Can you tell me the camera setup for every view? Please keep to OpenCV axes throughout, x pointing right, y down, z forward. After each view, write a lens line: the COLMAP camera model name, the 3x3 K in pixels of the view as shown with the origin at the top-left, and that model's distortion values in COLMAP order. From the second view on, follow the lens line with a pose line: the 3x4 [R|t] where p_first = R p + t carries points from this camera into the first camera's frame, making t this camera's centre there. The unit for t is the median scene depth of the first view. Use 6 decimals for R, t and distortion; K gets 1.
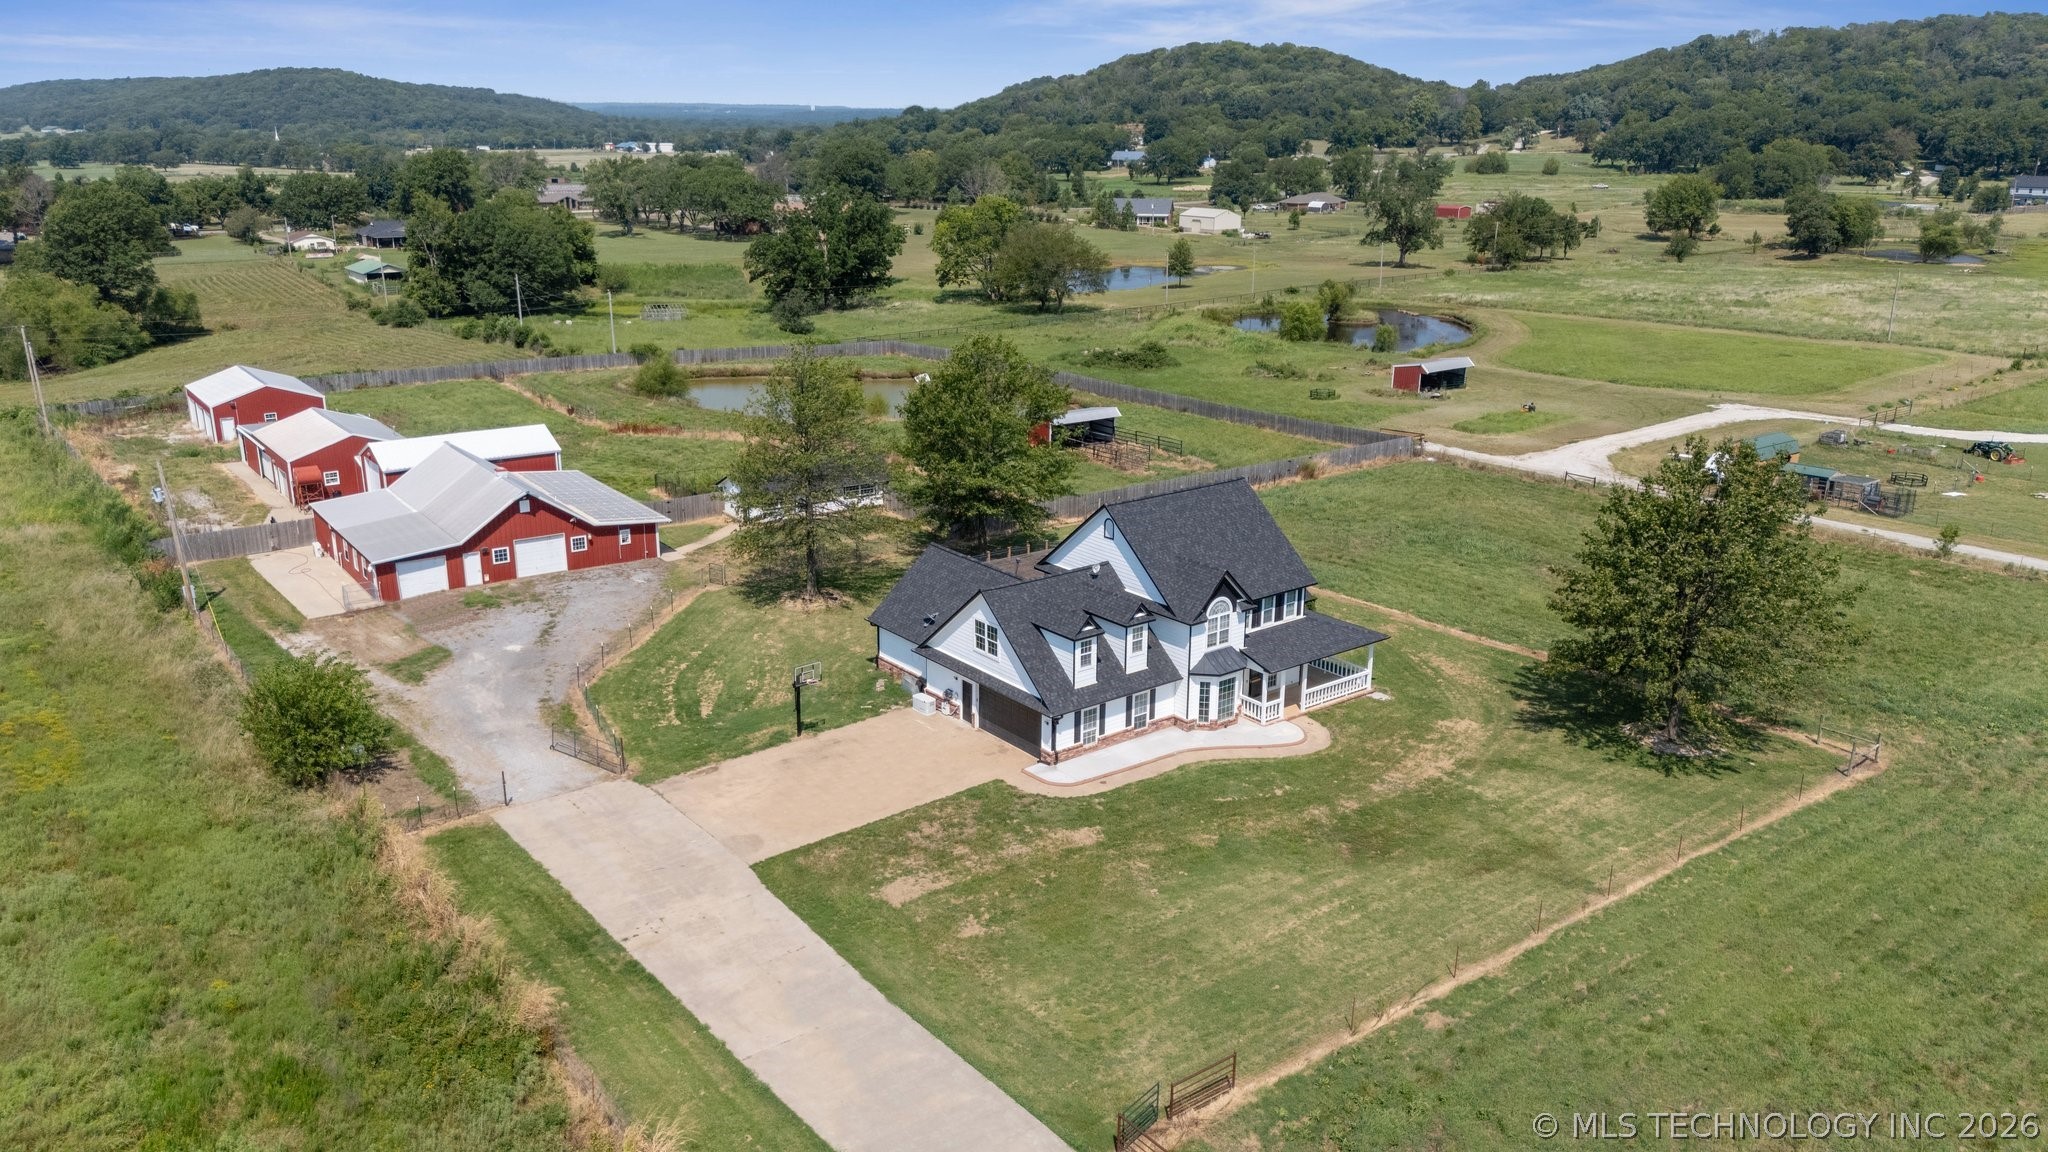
lens RADIAL K [[1498.3, 0, 1016.8], [0, 1498.3, 575.0], [0, 0, 1]] dist [0.085759, -0.079630]
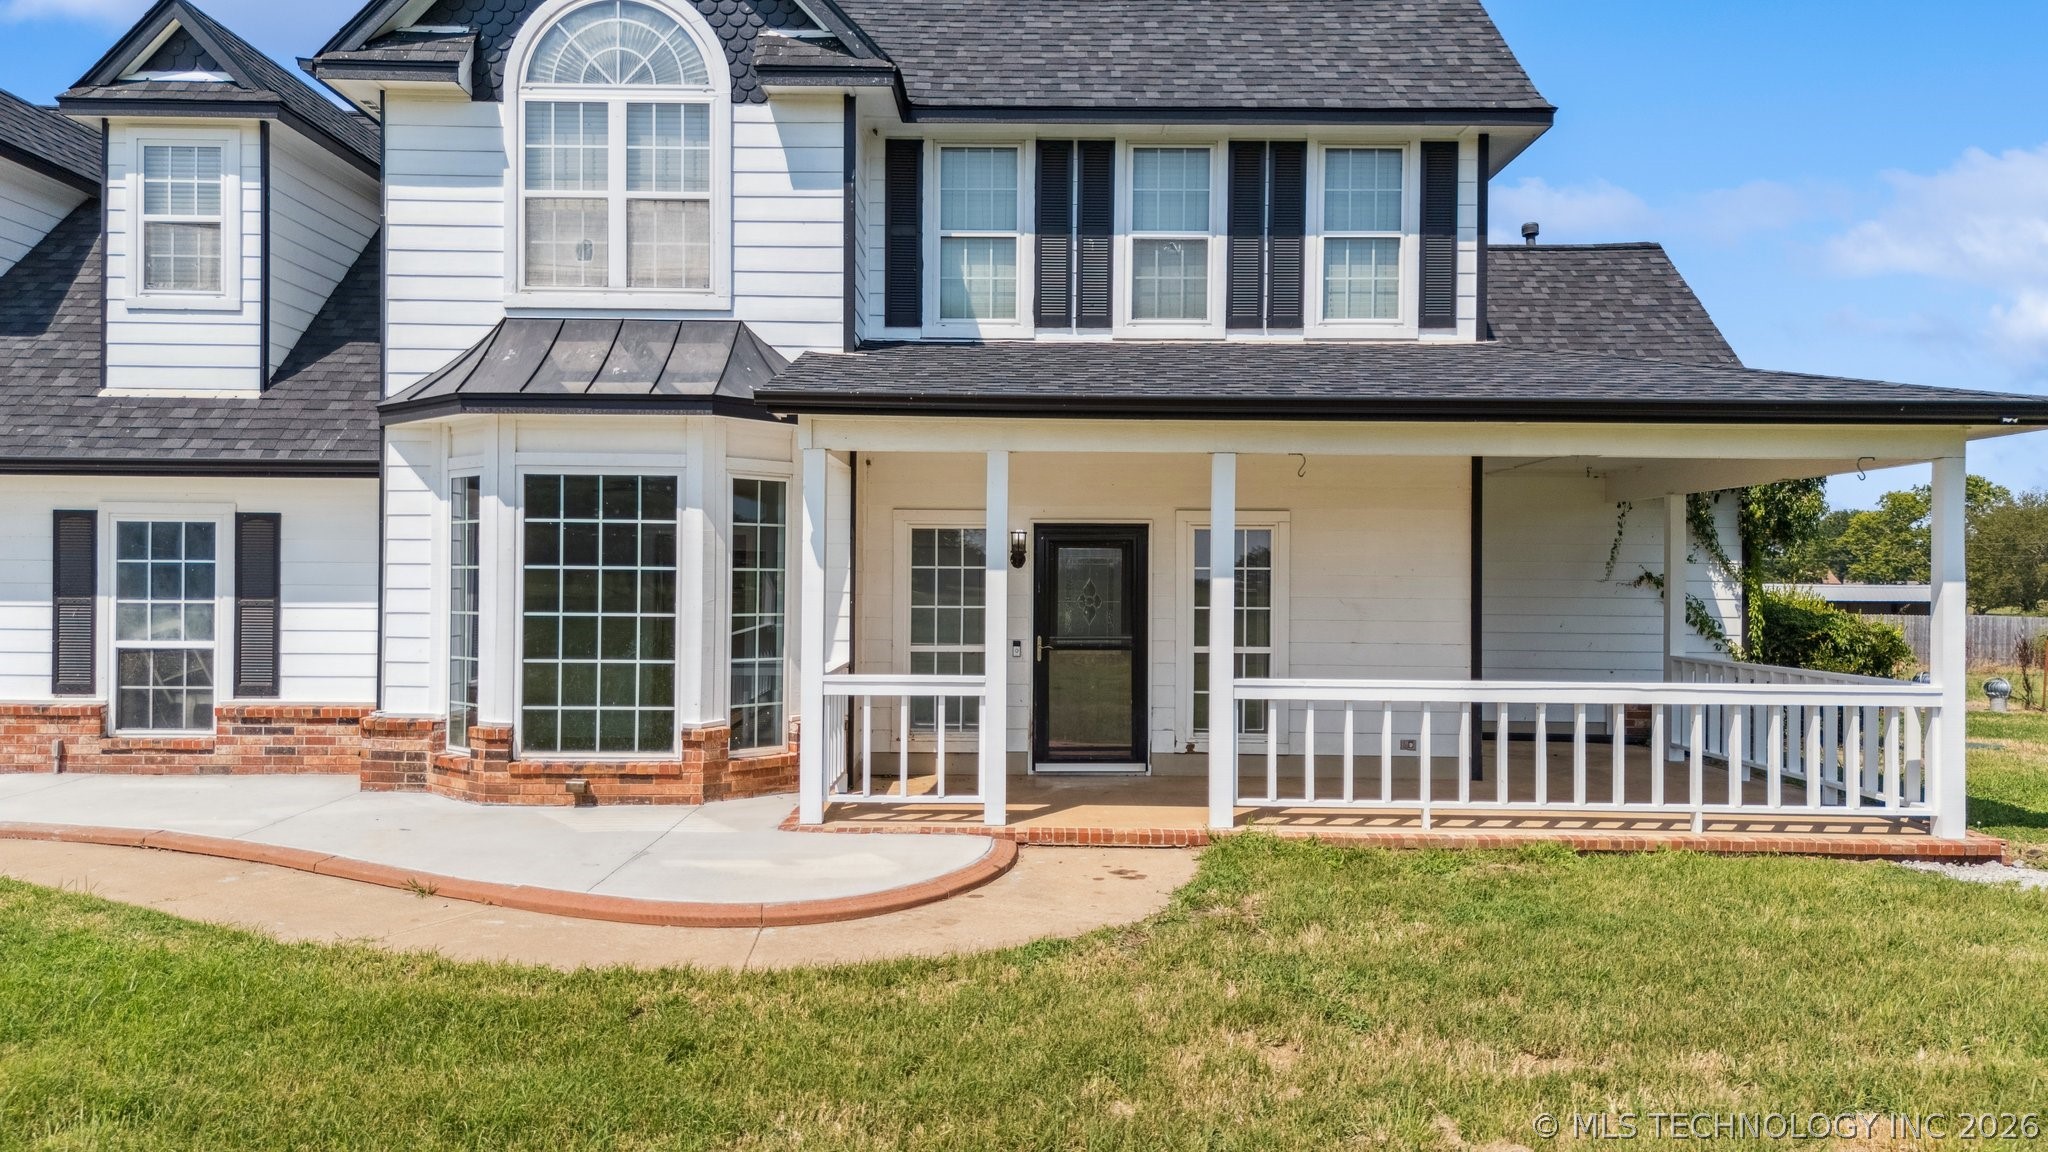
lens RADIAL K [[1498.3, 0, 1016.8], [0, 1498.3, 575.0], [0, 0, 1]] dist [0.085759, -0.079630]
pose [[0.787094, -0.004547, -0.616817, 0.263782], [-0.182832, 0.953317, -0.240332, 0.105997], [0.589115, 0.301938, 0.749518, 0.887467]]
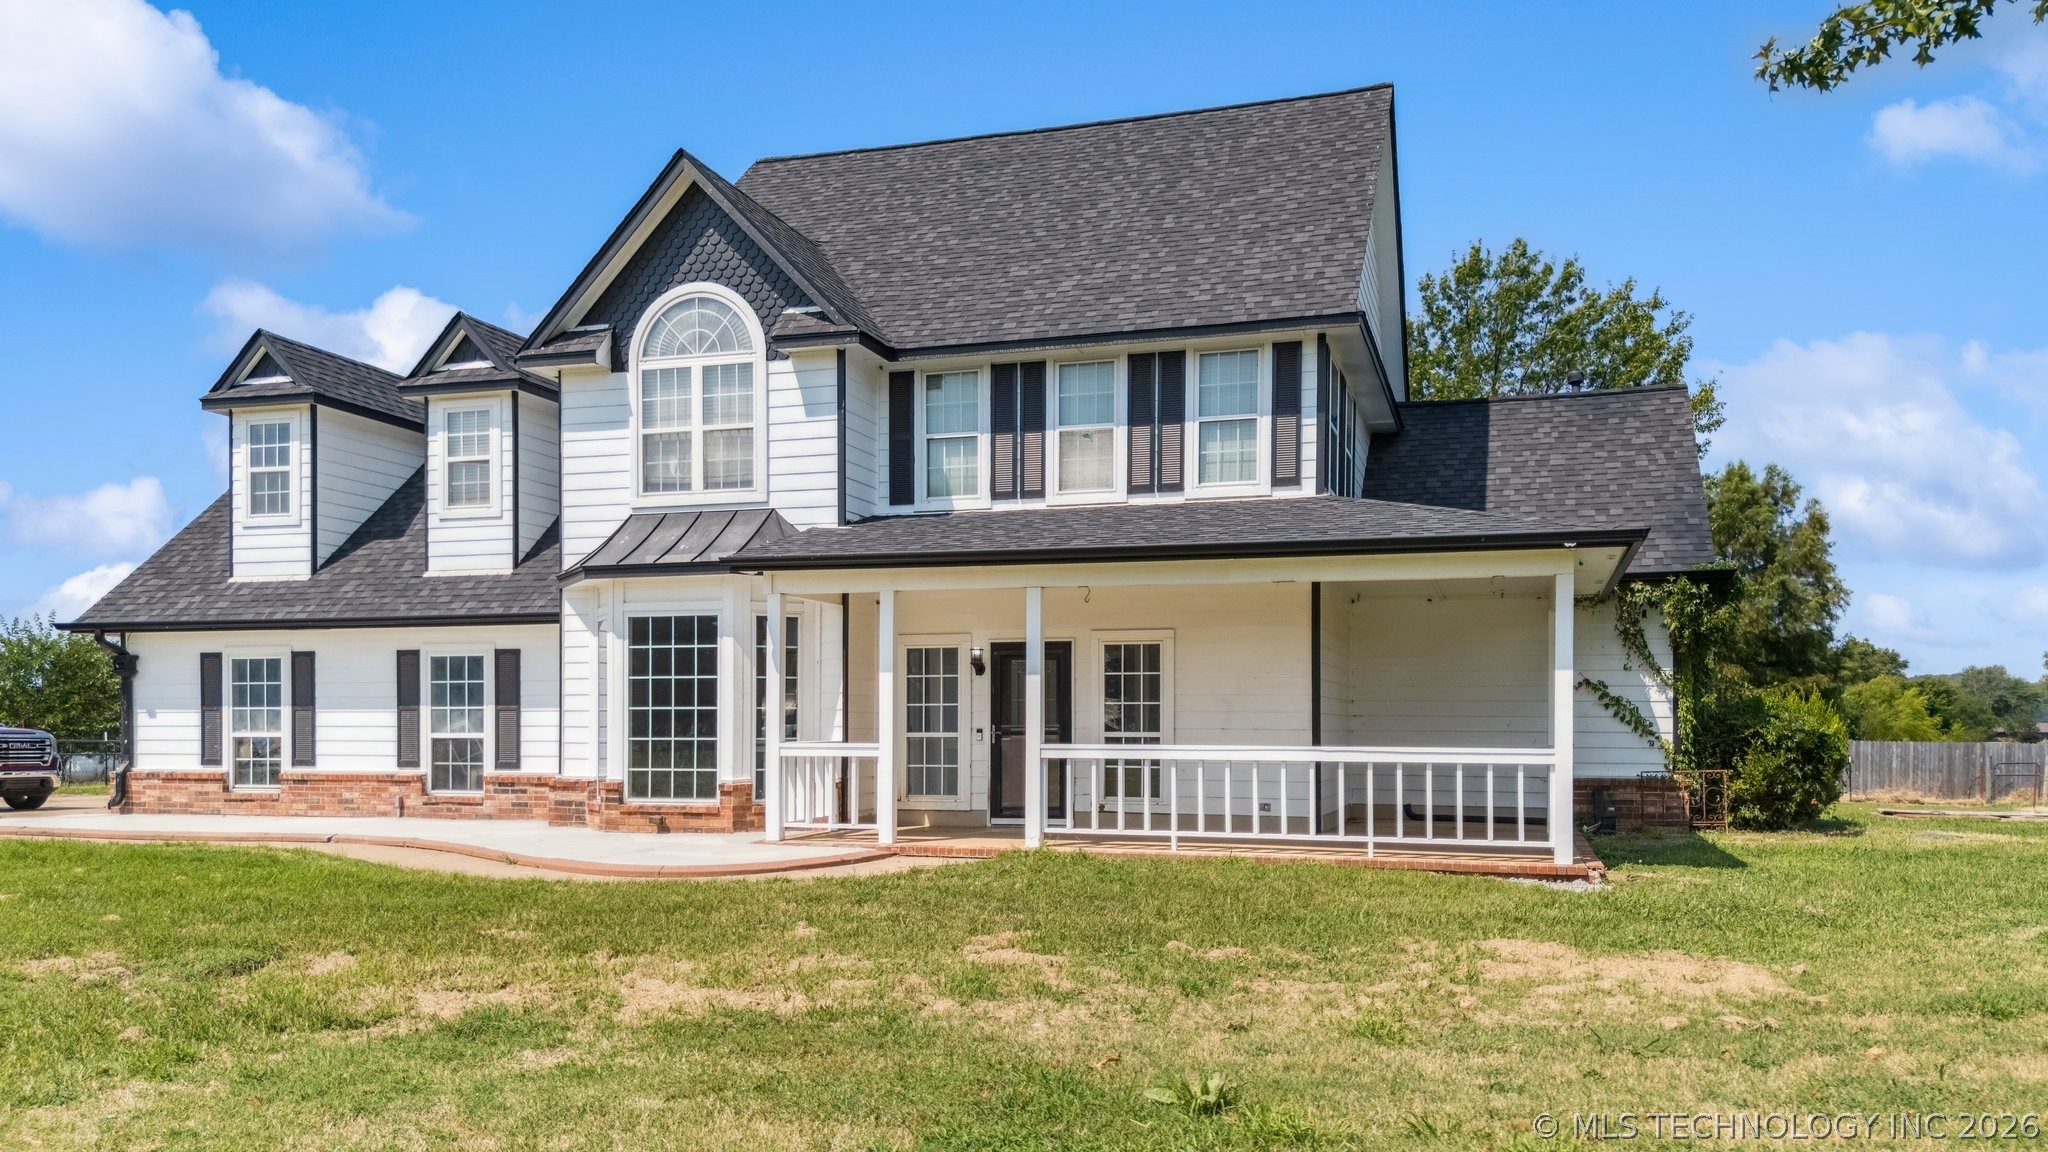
lens RADIAL K [[1570.5, 0, 1017.4], [0, 1570.5, 738.4], [0, 0, 1]] dist [0.038925, -0.006723]
pose [[0.567789, -0.006141, -0.823151, 0.365418], [-0.239795, 0.955370, -0.172532, 0.114298], [0.787473, 0.295349, 0.540976, 0.890508]]
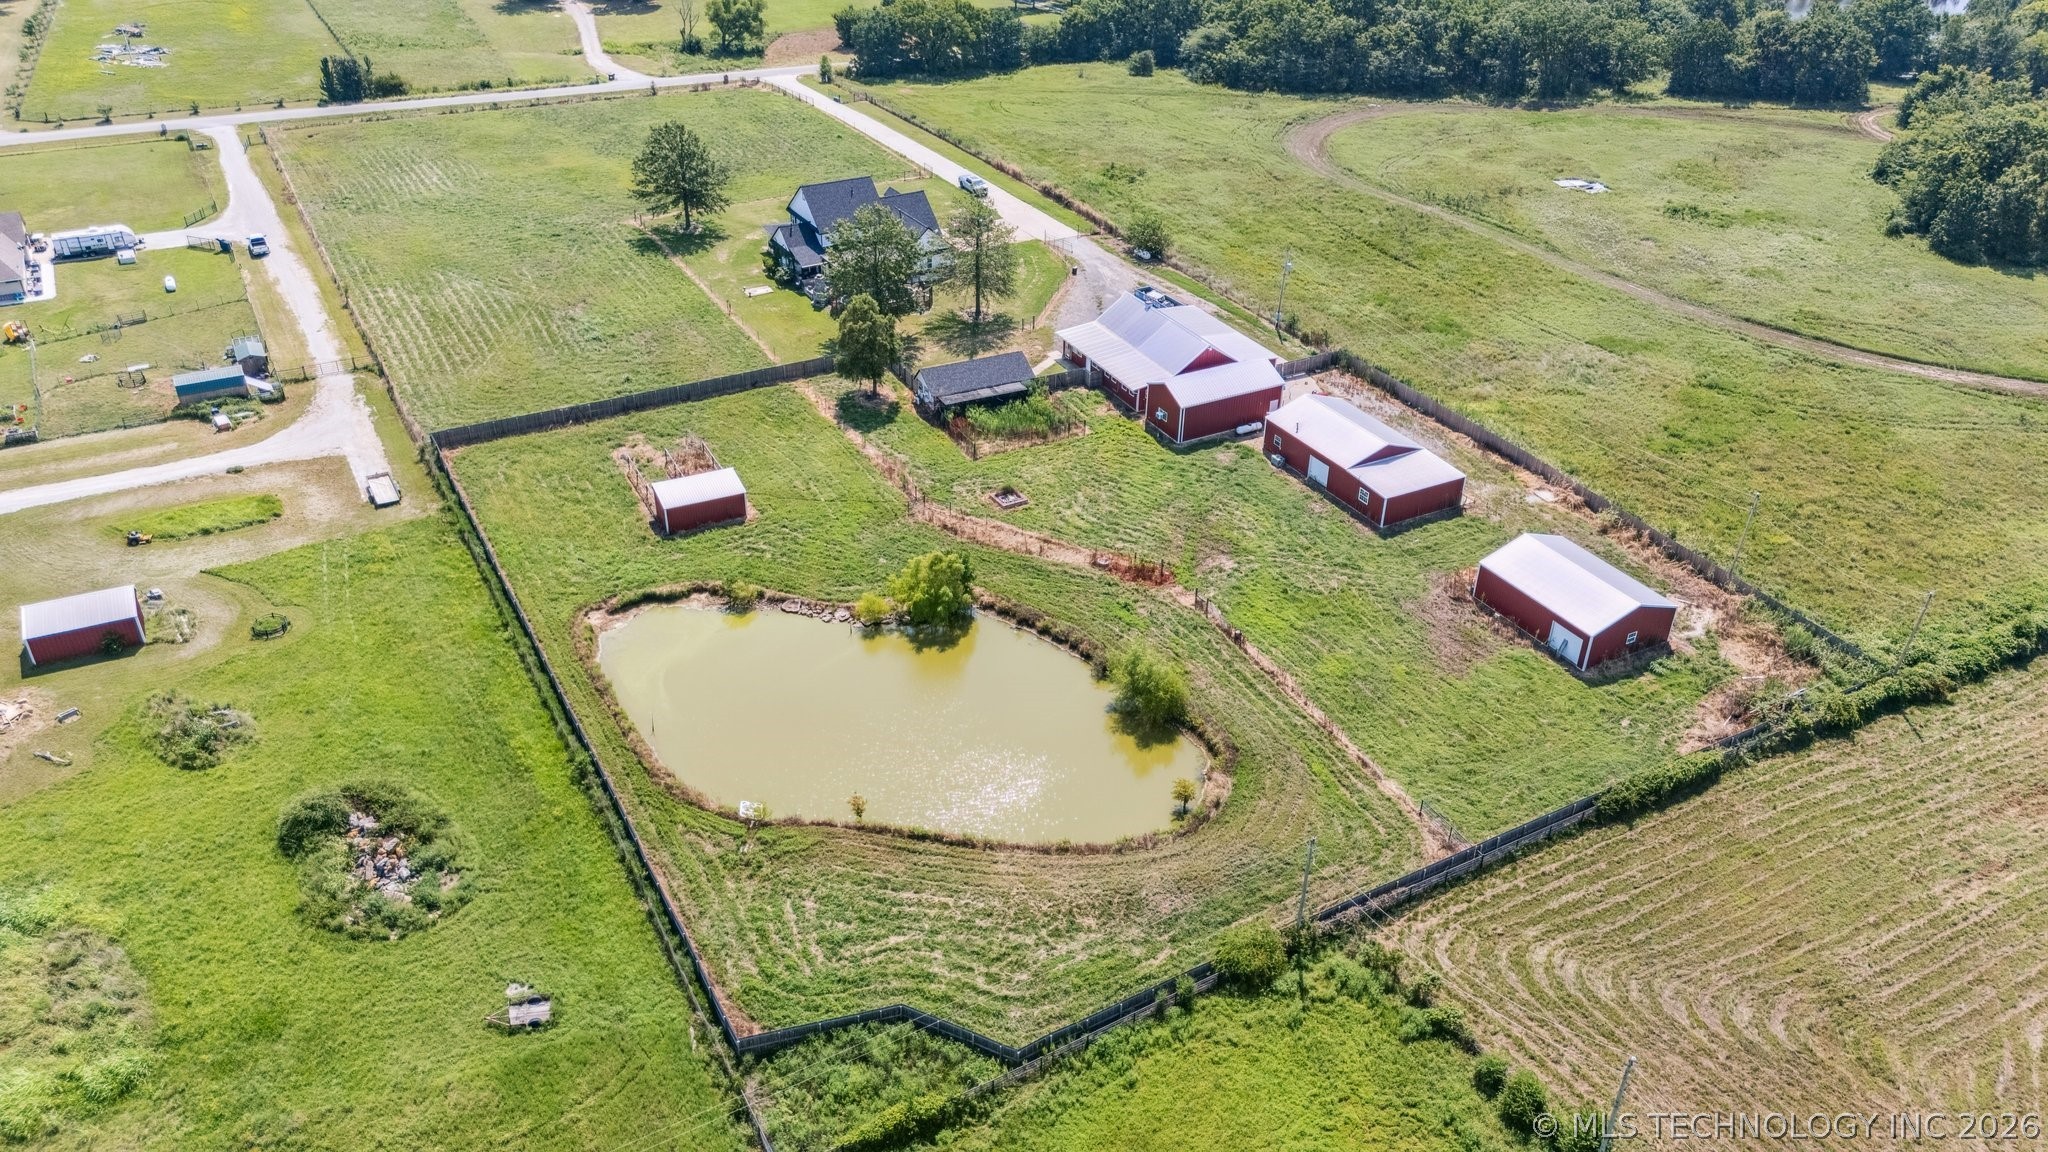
lens RADIAL K [[1498.3, 0, 1016.8], [0, 1498.3, 575.0], [0, 0, 1]] dist [0.085759, -0.079630]
pose [[-0.988653, -0.092624, 0.118263, -0.574527], [0.028053, 0.659584, 0.751107, -1.560946], [-0.147575, 0.745902, -0.649501, 3.189592]]
